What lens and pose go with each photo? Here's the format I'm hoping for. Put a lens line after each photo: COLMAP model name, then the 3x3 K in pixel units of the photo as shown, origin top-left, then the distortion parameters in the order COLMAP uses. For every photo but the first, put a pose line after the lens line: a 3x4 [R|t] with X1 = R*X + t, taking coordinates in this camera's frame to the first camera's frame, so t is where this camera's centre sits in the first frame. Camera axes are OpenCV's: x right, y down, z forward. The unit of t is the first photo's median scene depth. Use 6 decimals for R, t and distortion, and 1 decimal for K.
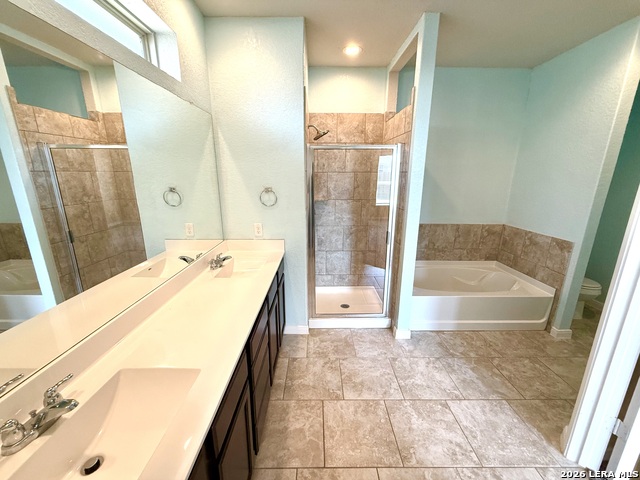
lens RADIAL K [[257.2, 0, 319.7], [0, 257.2, 239.0], [0, 0, 1]] dist [0.002035, -0.001127]
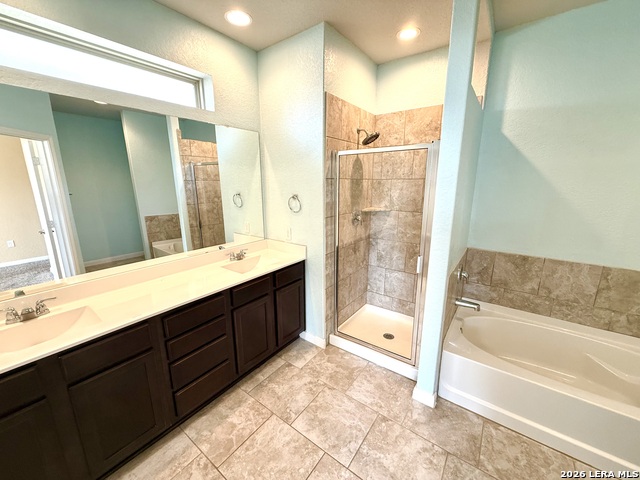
lens RADIAL K [[257.2, 0, 319.0], [0, 257.2, 239.2], [0, 0, 1]] dist [0.002035, -0.001127]
pose [[0.796886, 0.127897, -0.590437, 0.484345], [-0.143544, 0.989430, 0.020589, -0.051684], [0.586829, 0.068346, 0.806821, 0.207409]]
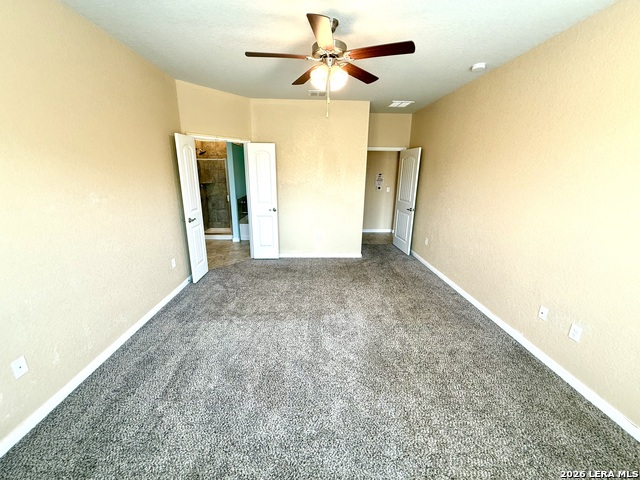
lens RADIAL K [[257.2, 0, 318.9], [0, 257.2, 239.6], [0, 0, 1]] dist [0.002035, -0.001127]
pose [[0.999819, 0.005911, 0.018086, 1.083043], [-0.006347, 0.999689, 0.024121, 0.317605], [-0.017938, -0.024231, 0.999545, -1.406246]]
